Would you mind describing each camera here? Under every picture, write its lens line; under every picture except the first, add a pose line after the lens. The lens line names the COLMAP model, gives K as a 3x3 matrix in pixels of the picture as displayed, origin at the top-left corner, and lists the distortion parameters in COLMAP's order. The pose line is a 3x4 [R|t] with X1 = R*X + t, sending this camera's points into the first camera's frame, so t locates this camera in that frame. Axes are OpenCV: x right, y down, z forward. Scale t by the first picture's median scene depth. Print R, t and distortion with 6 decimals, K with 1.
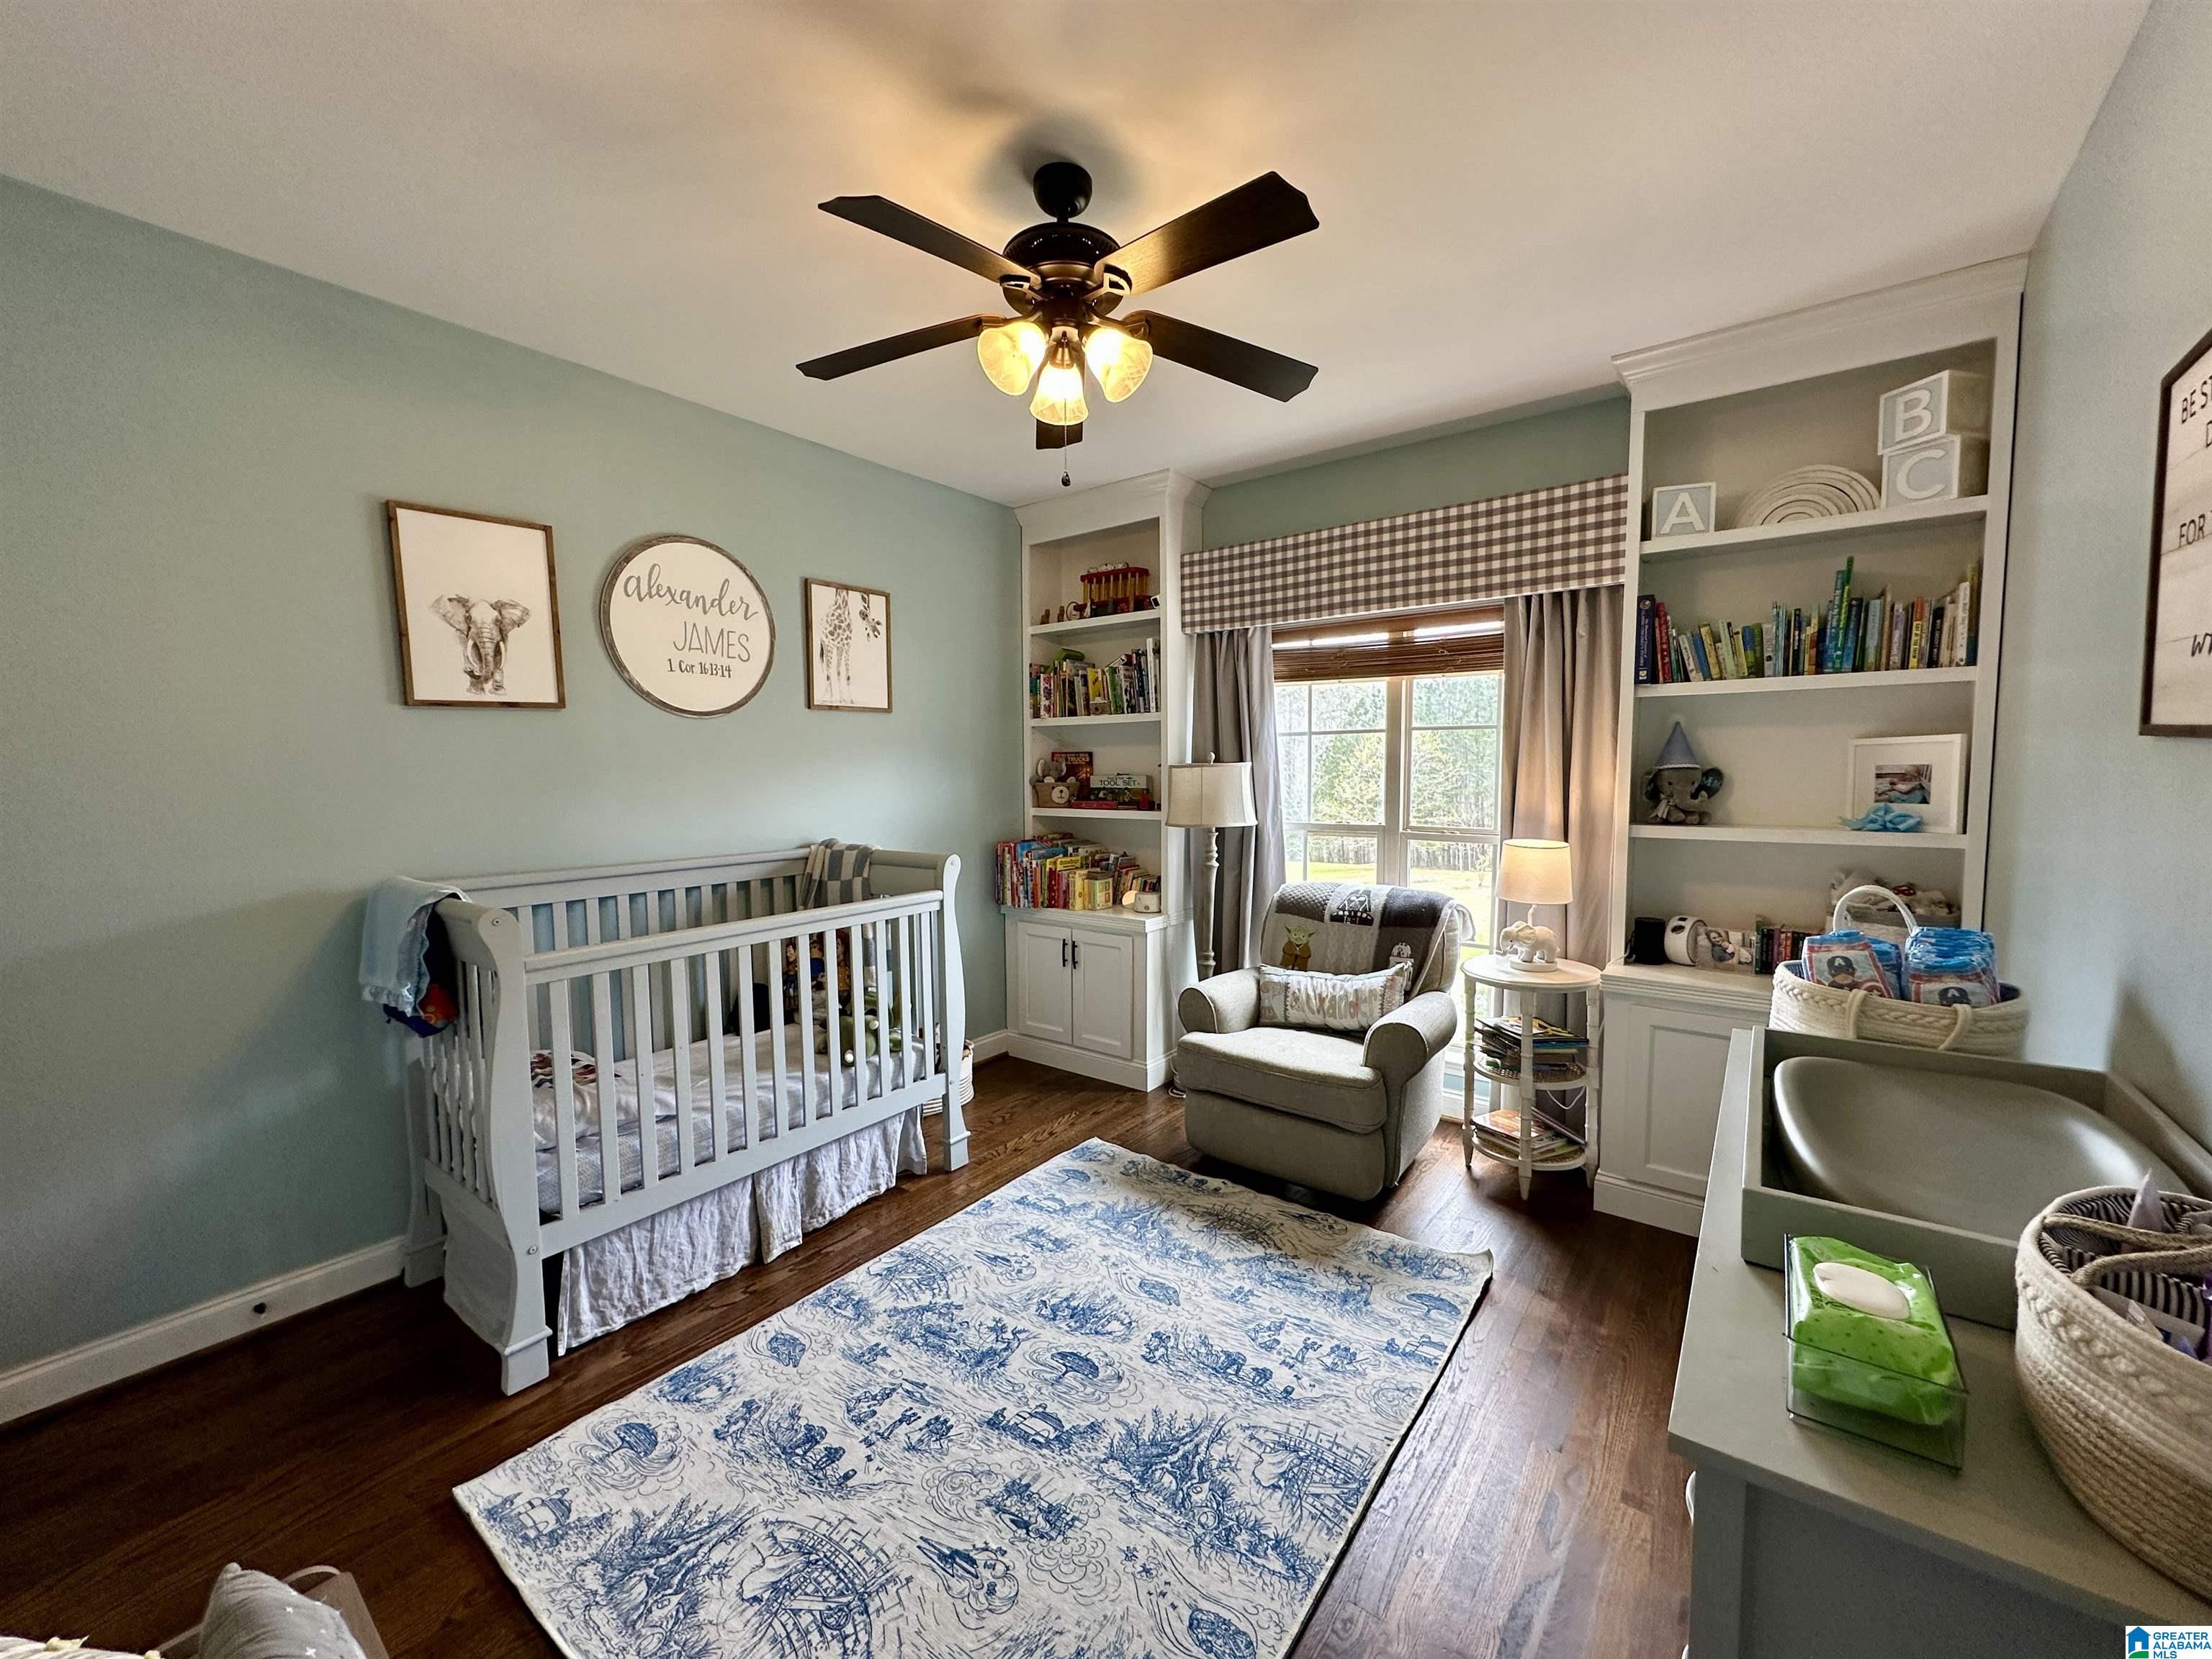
lens RADIAL K [[882.8, 0, 1105.0], [0, 882.8, 830.2], [0, 0, 1]] dist [-0.004690, 0.001243]
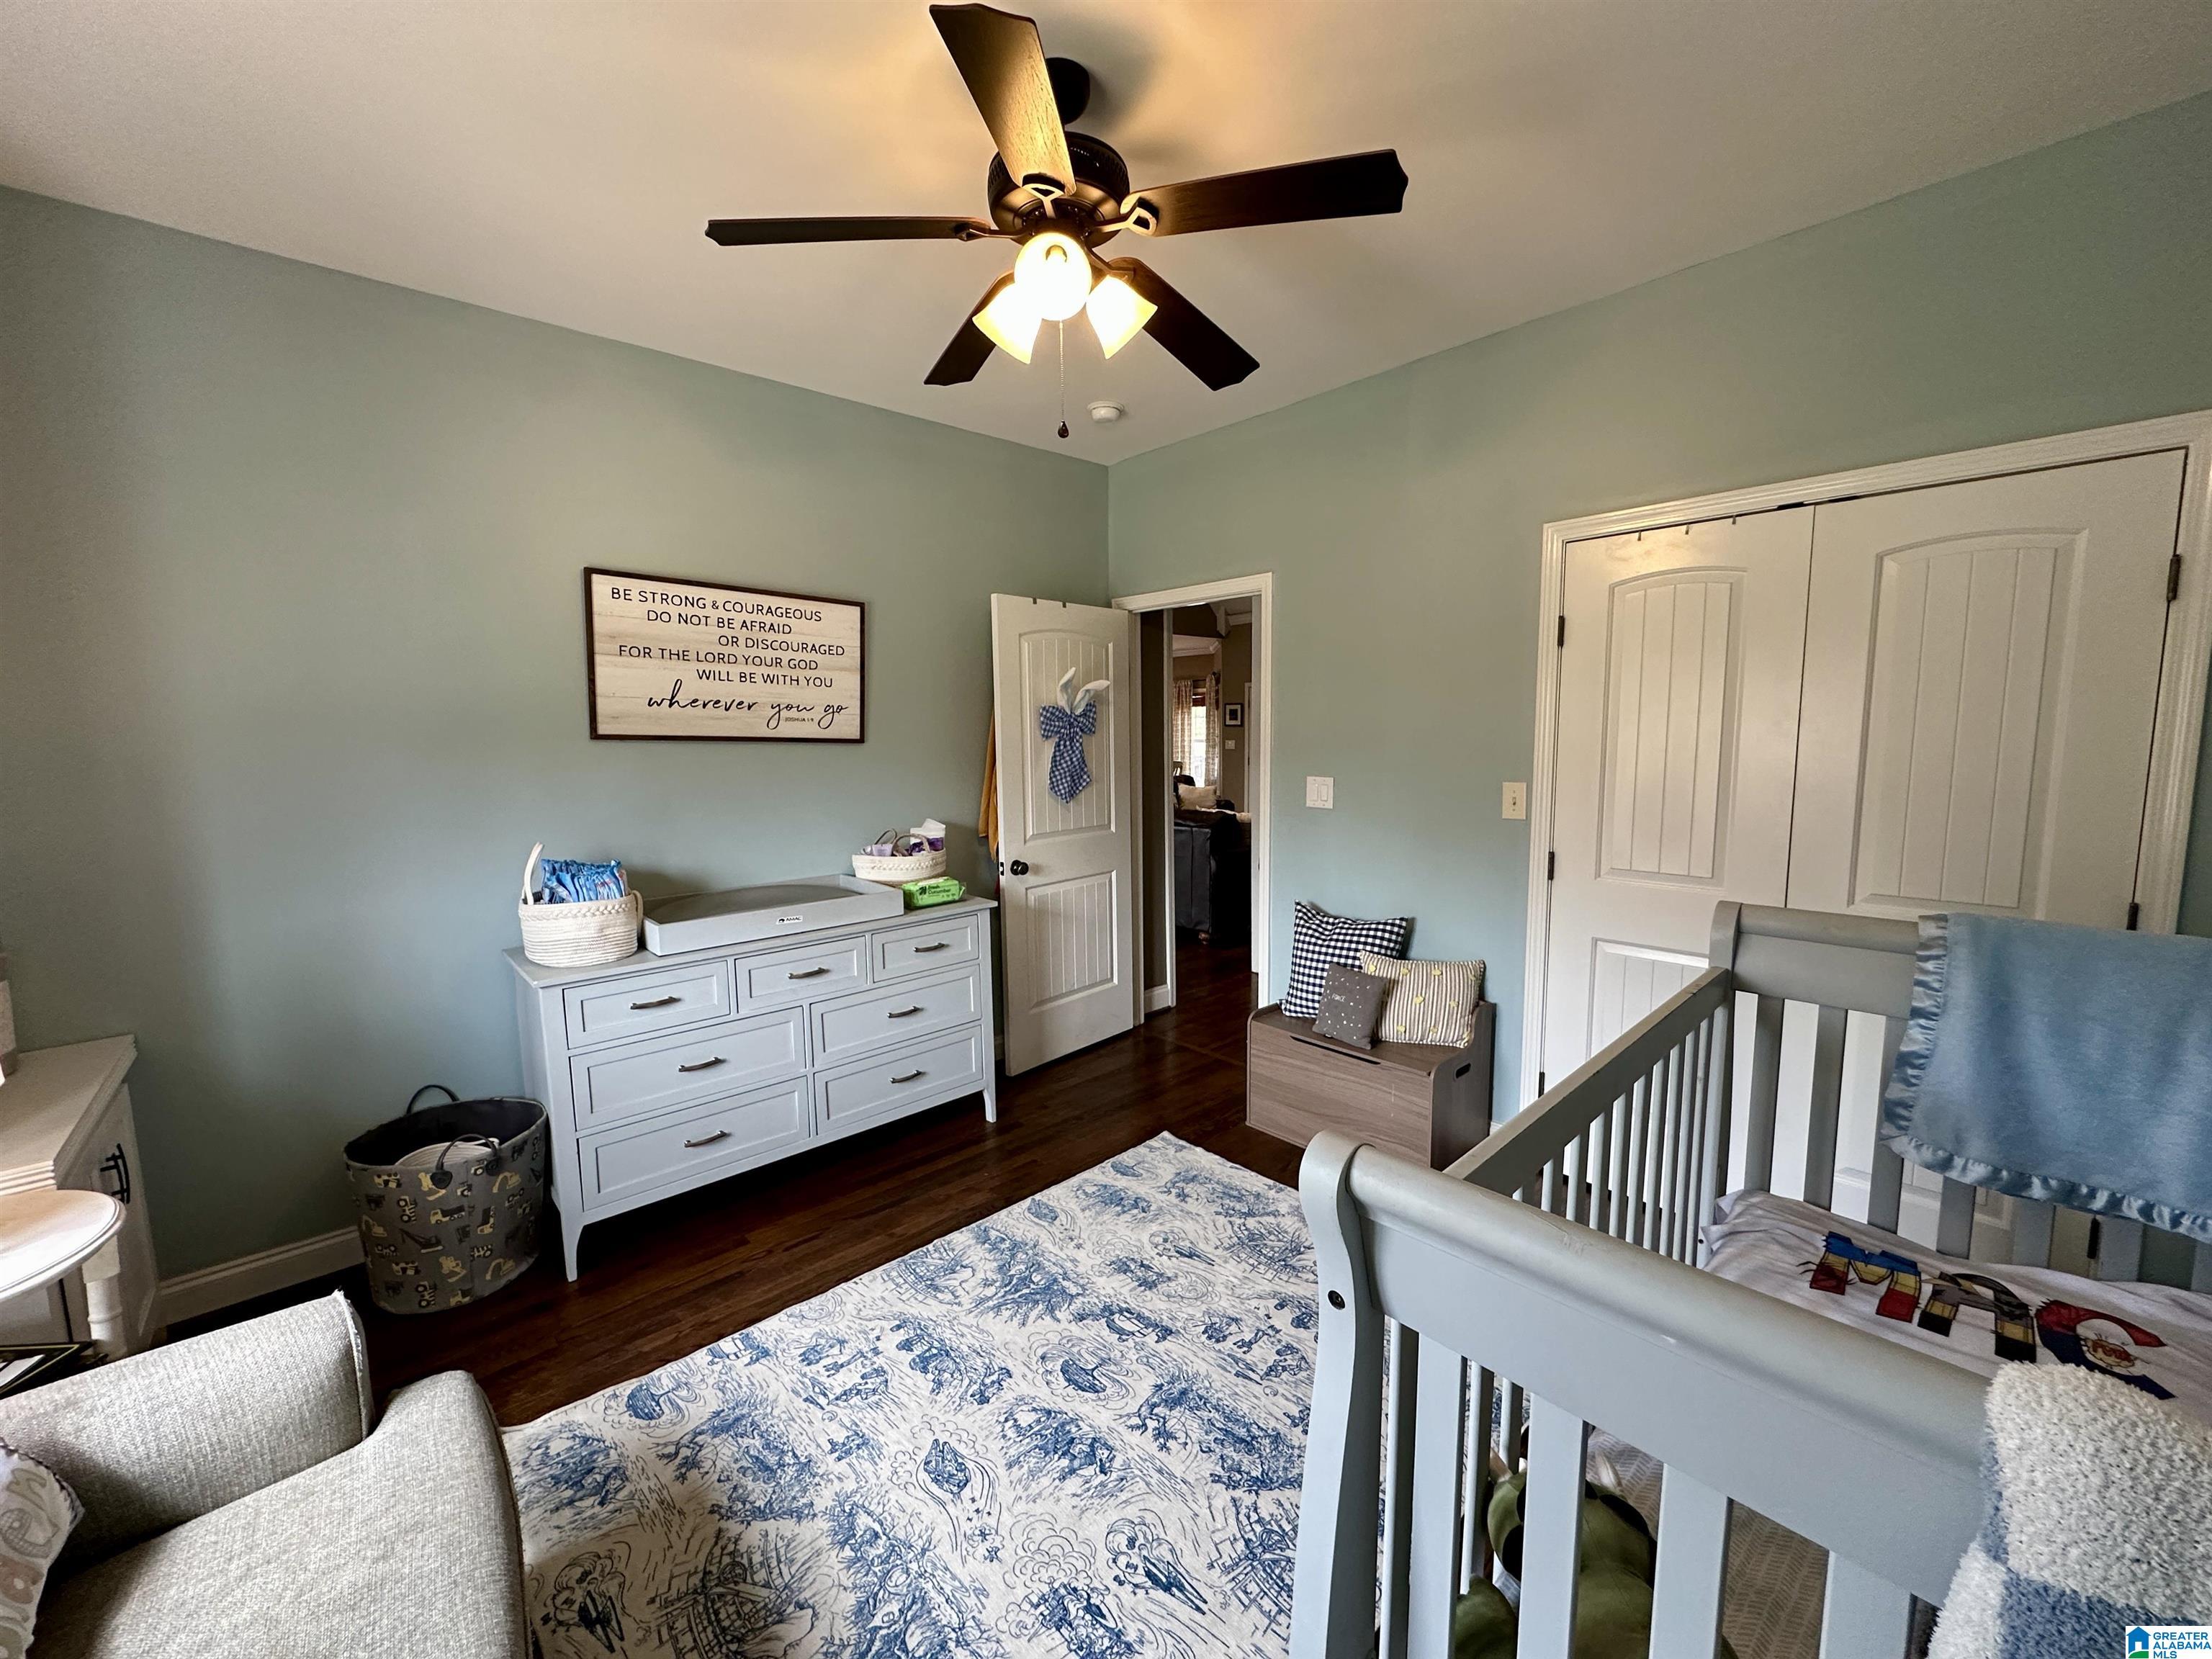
lens RADIAL K [[879.8, 0, 1108.1], [0, 879.8, 829.1], [0, 0, 1]] dist [-0.000768, 0.000296]
pose [[-0.984605, 0.001679, 0.174787, -0.197845], [0.034214, 0.982463, 0.183294, -0.131529], [-0.171414, 0.186452, -0.967395, 1.564344]]
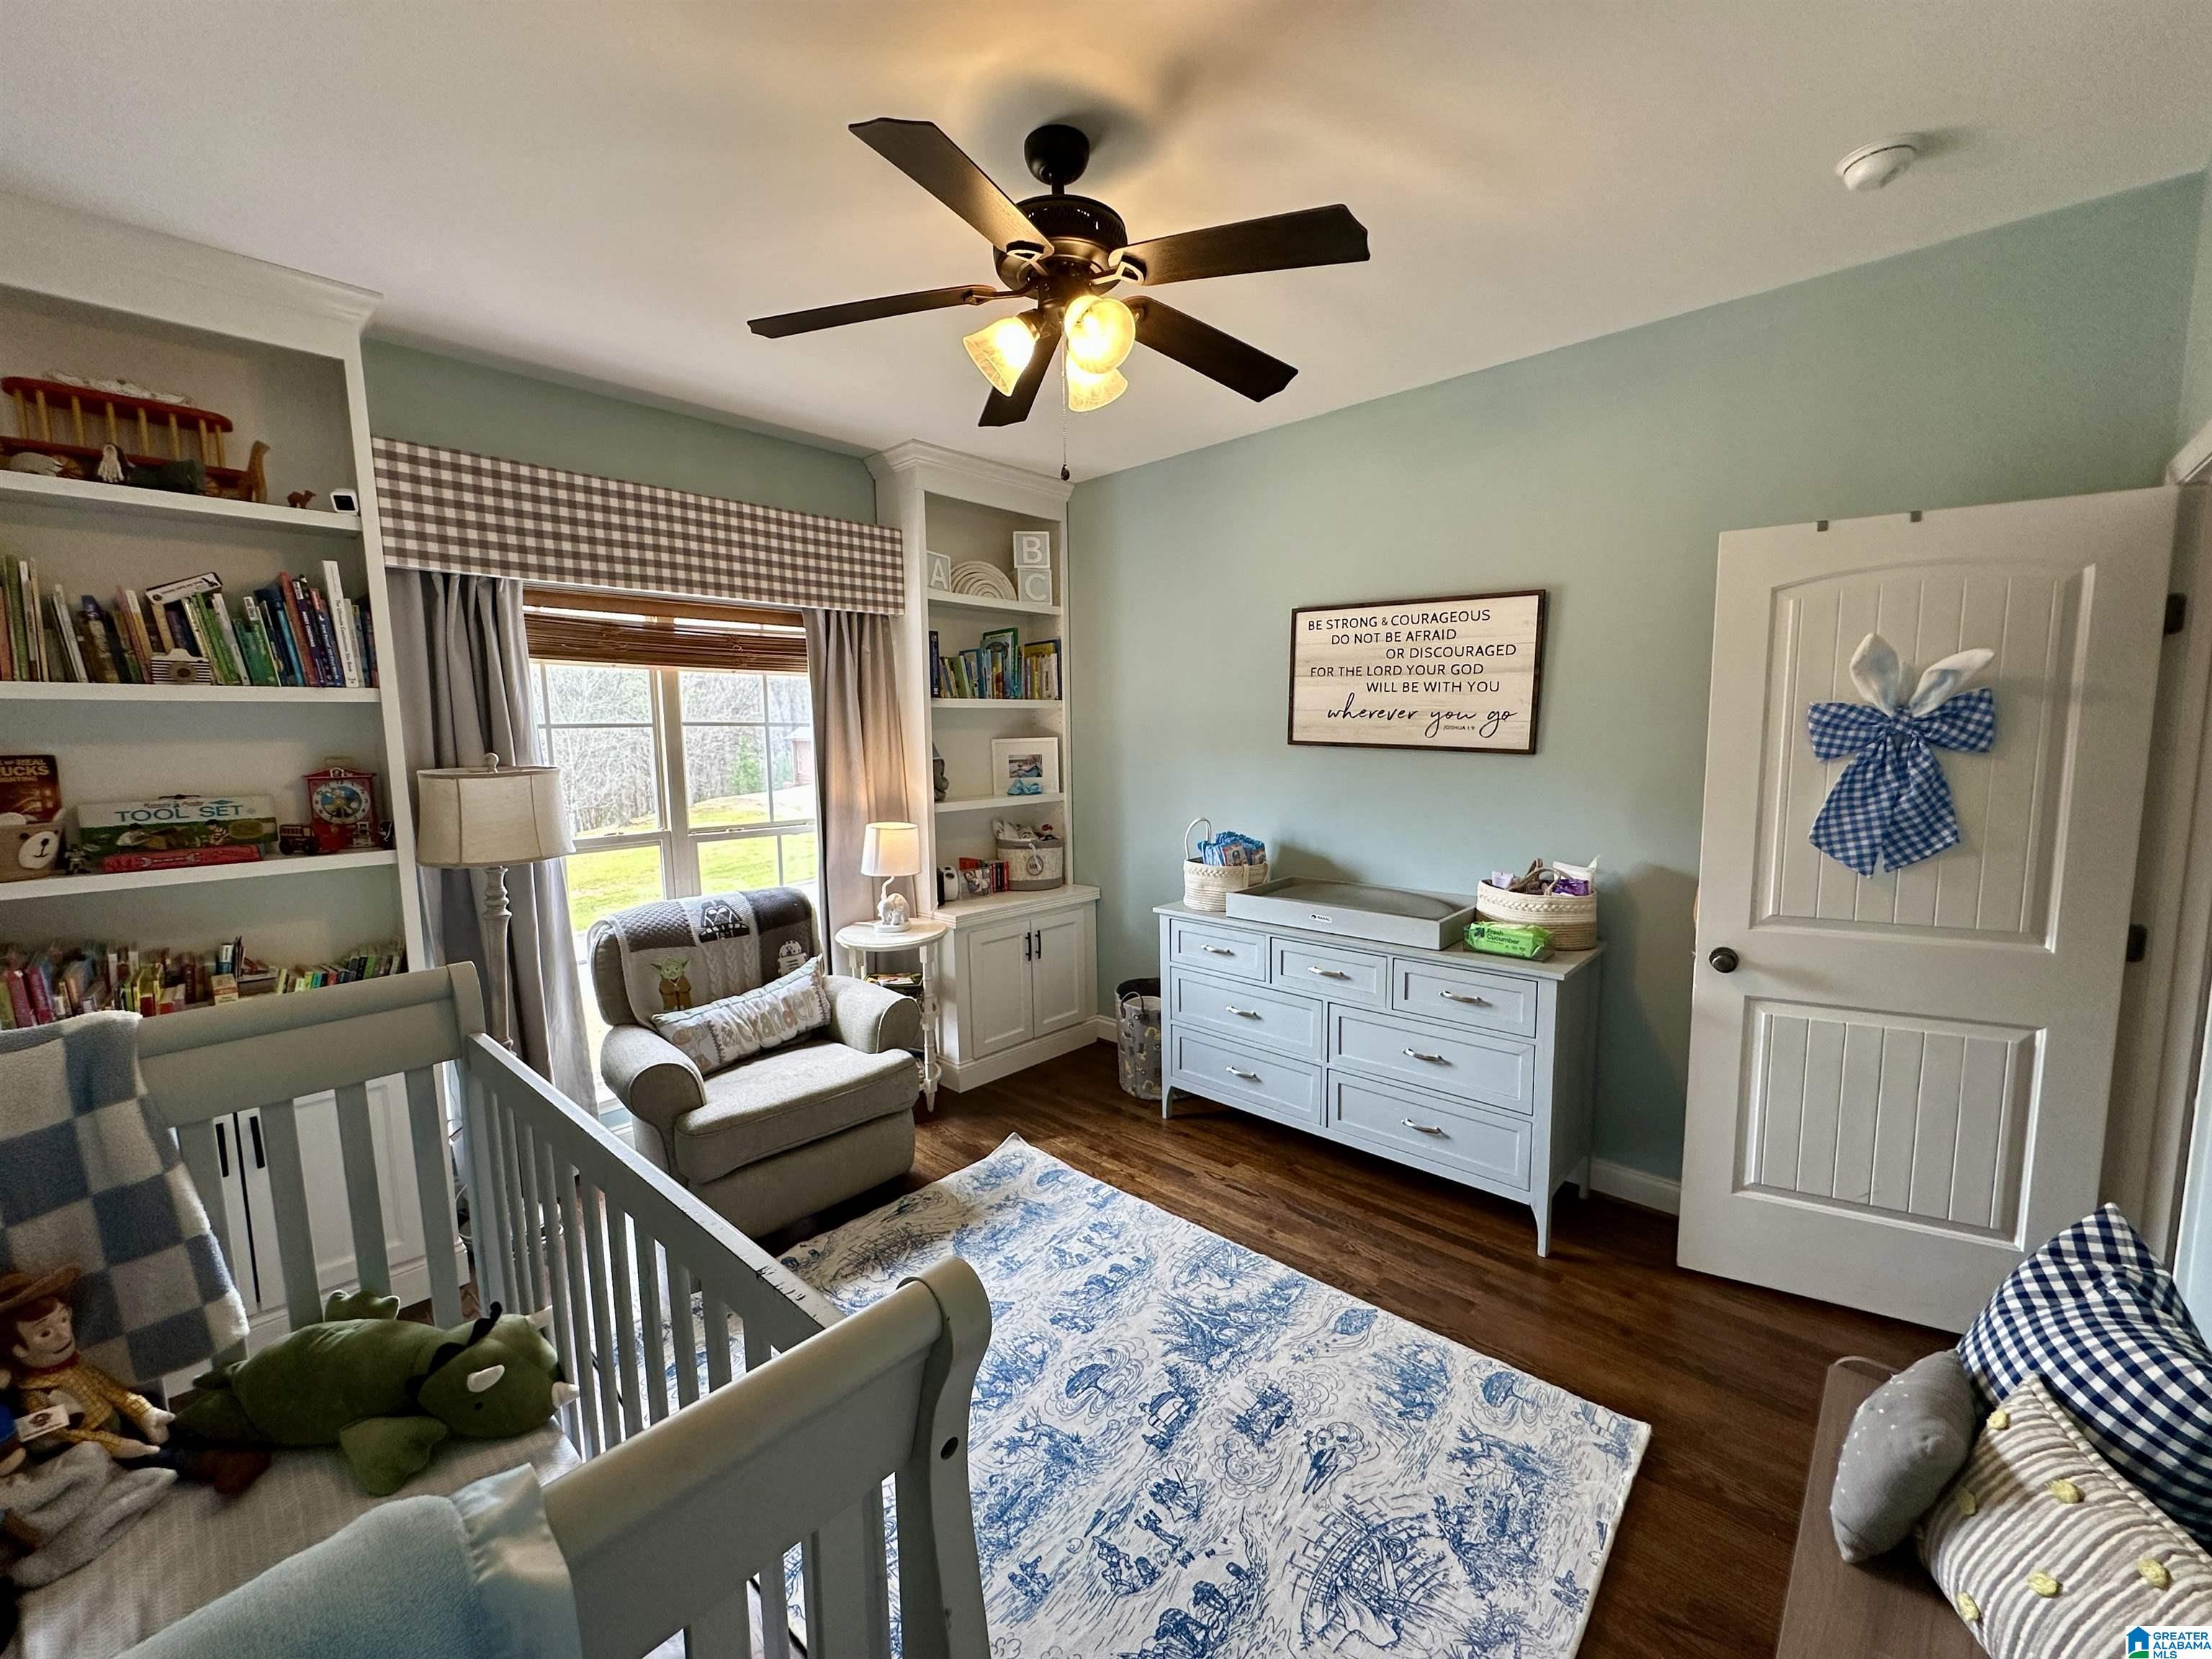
lens RADIAL K [[882.8, 0, 1105.0], [0, 882.8, 830.2], [0, 0, 1]] dist [-0.004690, 0.001243]
pose [[0.090441, -0.105559, 0.990292, -0.818741], [0.084378, 0.991604, 0.097993, -0.087672], [-0.992321, 0.074696, 0.098588, 0.723142]]
